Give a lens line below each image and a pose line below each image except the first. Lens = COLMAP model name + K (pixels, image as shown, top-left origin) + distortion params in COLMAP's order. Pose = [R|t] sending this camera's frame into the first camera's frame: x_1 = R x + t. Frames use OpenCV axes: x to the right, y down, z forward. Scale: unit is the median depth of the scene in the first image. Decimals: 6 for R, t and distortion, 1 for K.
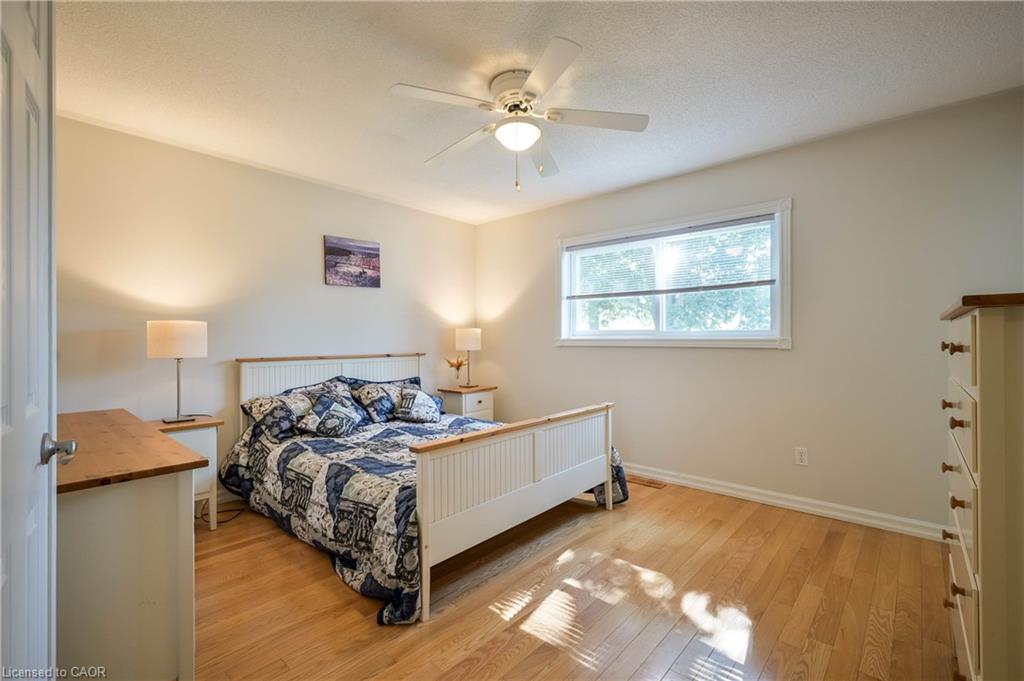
lens RADIAL K [[449.1, 0, 517.2], [0, 449.1, 341.2], [0, 0, 1]] dist [-0.000130, -0.000122]
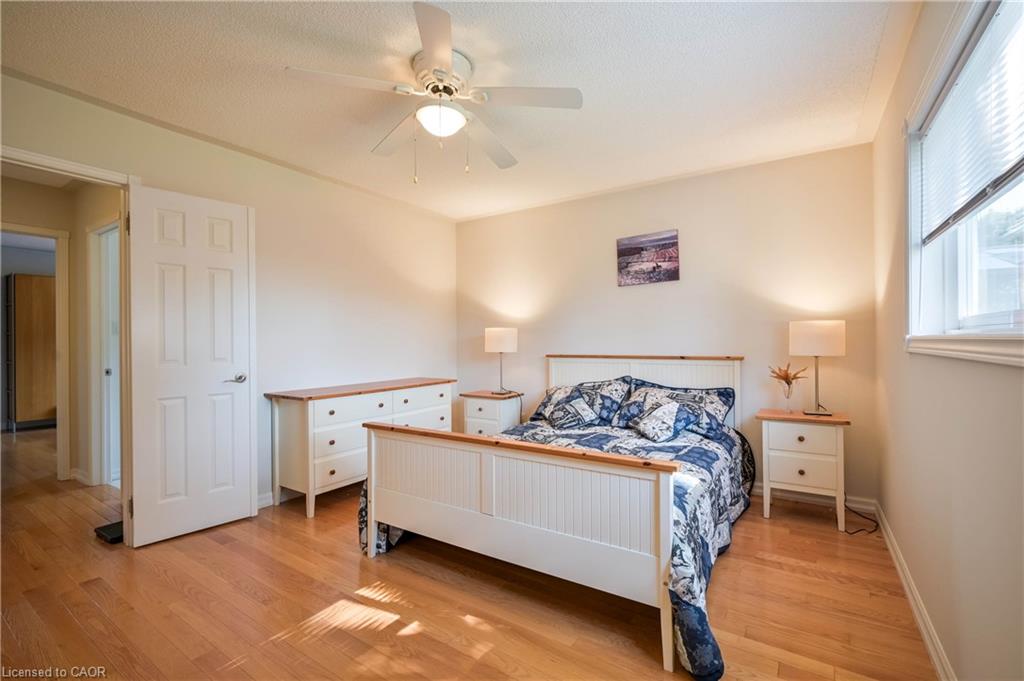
lens RADIAL K [[449.1, 0, 517.2], [0, 449.1, 341.2], [0, 0, 1]] dist [-0.000130, -0.000122]
pose [[0.130023, 0.001582, -0.991510, 0.556525], [0.001613, 0.999997, 0.001808, -0.001912], [0.991510, -0.001835, 0.130020, 0.614442]]
